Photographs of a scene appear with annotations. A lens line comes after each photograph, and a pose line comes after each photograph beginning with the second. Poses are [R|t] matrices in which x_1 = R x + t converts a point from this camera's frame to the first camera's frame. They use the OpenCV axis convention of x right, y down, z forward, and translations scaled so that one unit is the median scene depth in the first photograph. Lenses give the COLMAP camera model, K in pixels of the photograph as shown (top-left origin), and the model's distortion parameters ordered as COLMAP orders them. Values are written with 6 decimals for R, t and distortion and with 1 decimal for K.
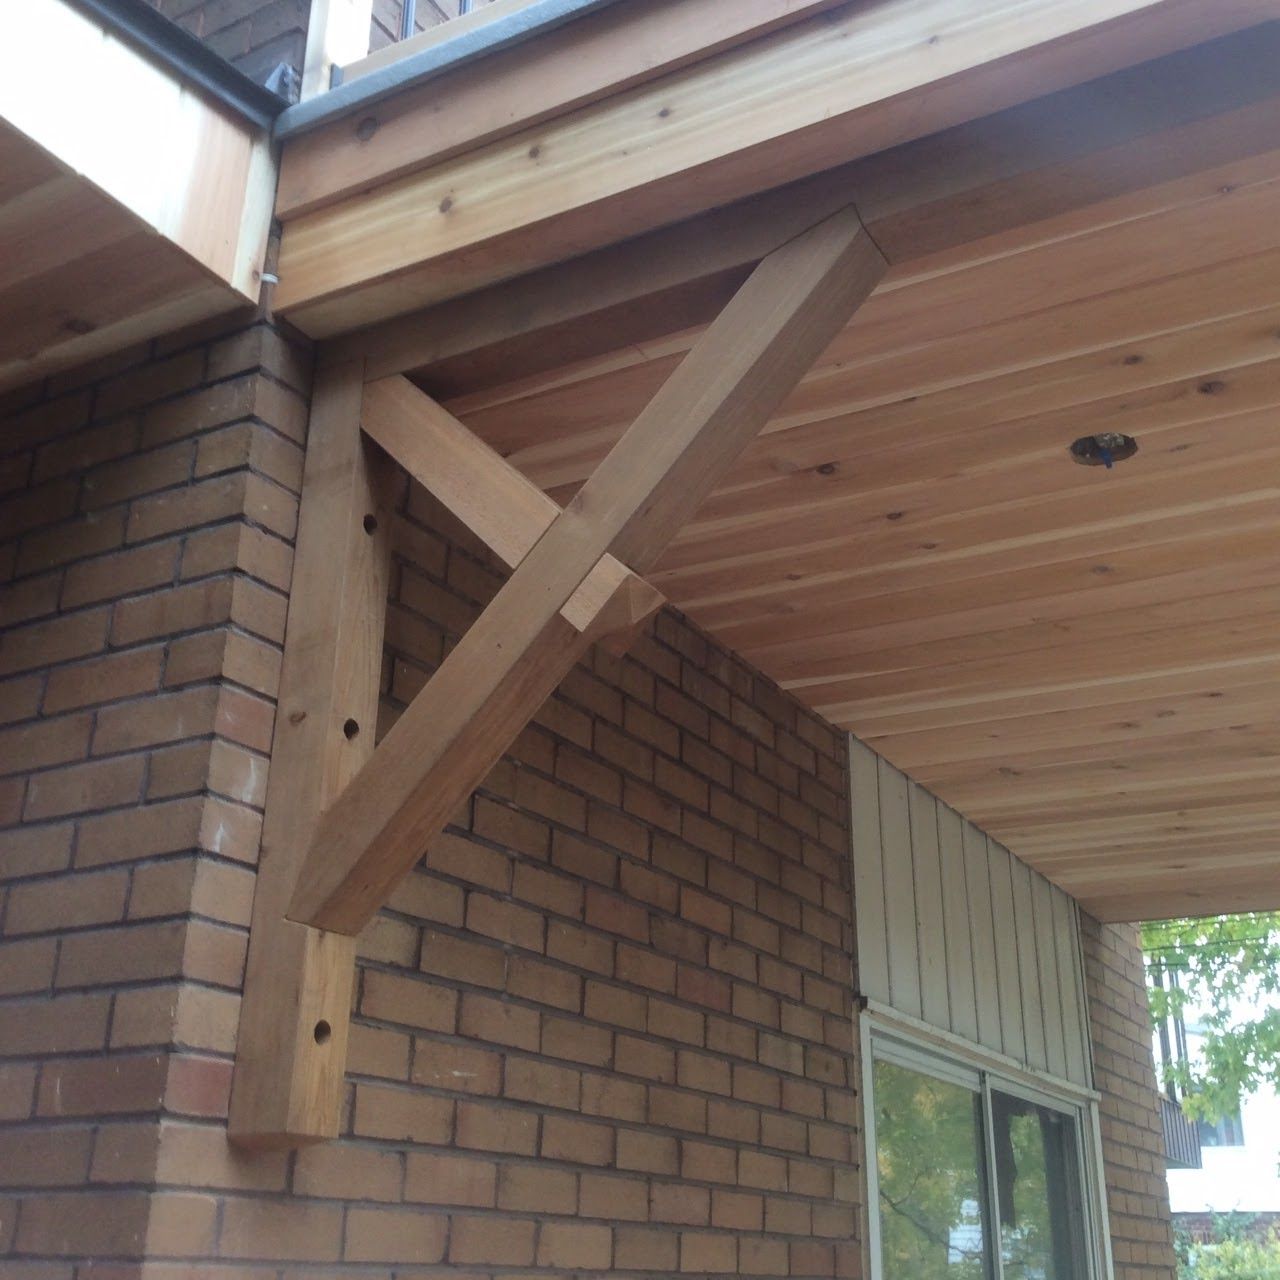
lens RADIAL K [[1570.1, 0, 643.7], [0, 1570.1, 631.2], [0, 0, 1]] dist [0.051524, 0.000000]
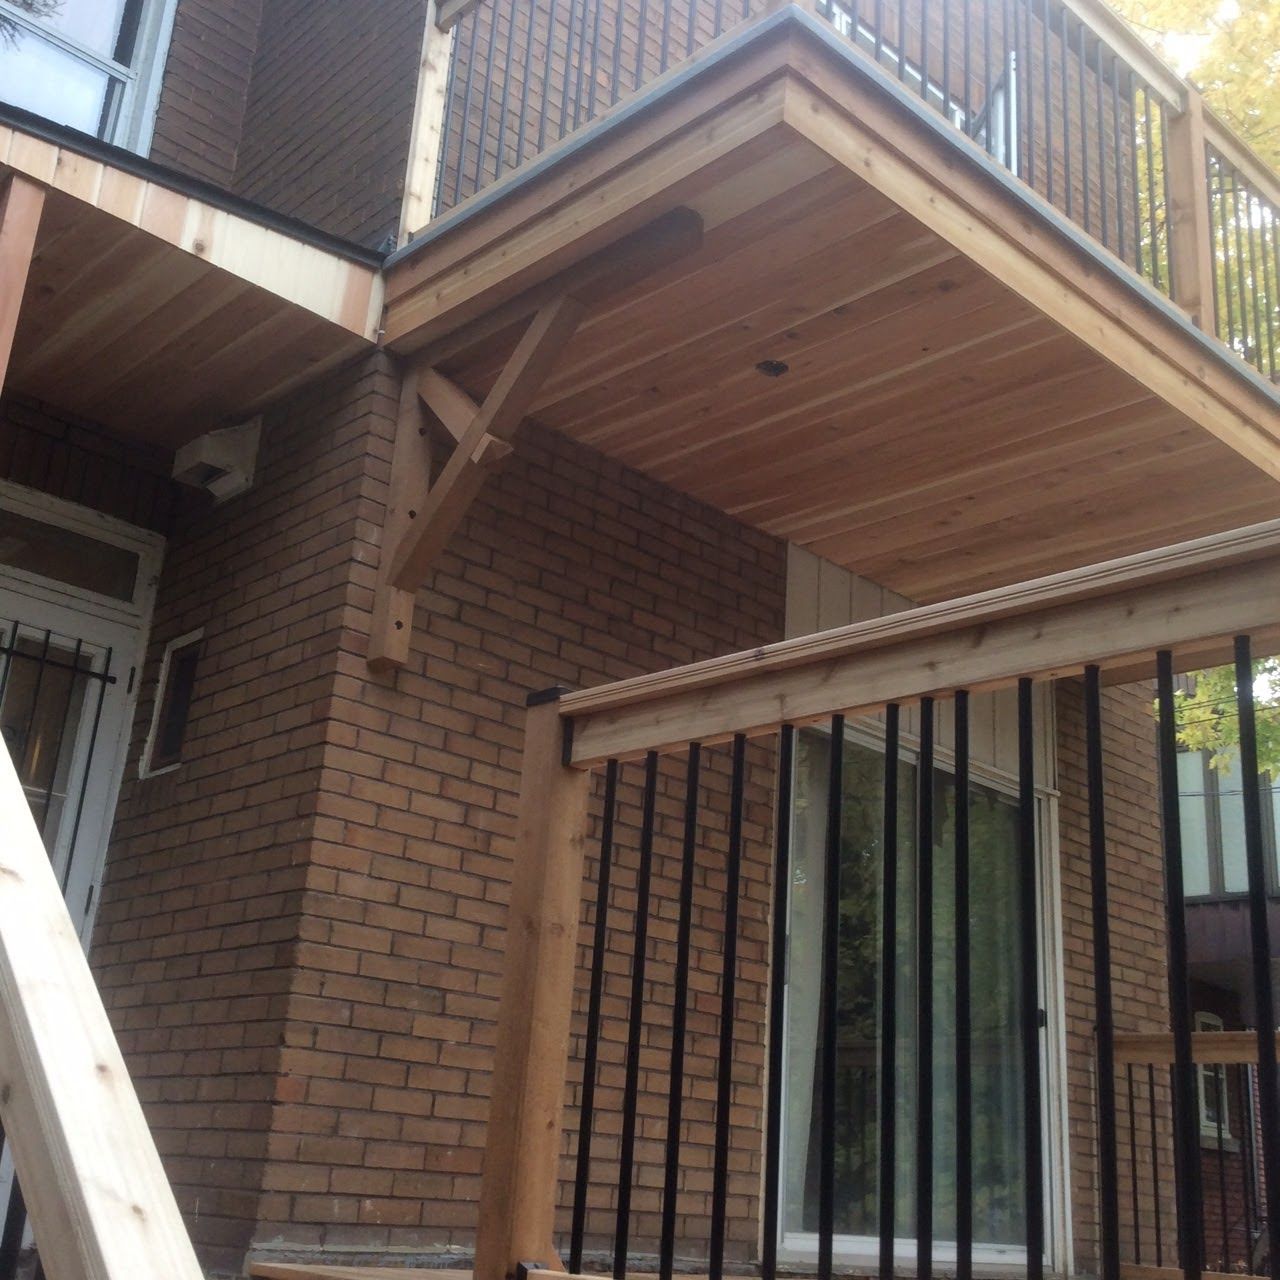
lens RADIAL K [[1570.1, 0, 644.3], [0, 1570.1, 646.7], [0, 0, 1]] dist [0.051524, 0.000000]
pose [[0.960834, -0.050587, -0.272470, 0.780539], [0.062681, 0.997389, 0.035860, 0.192319], [0.269945, -0.051534, 0.961496, -1.221008]]
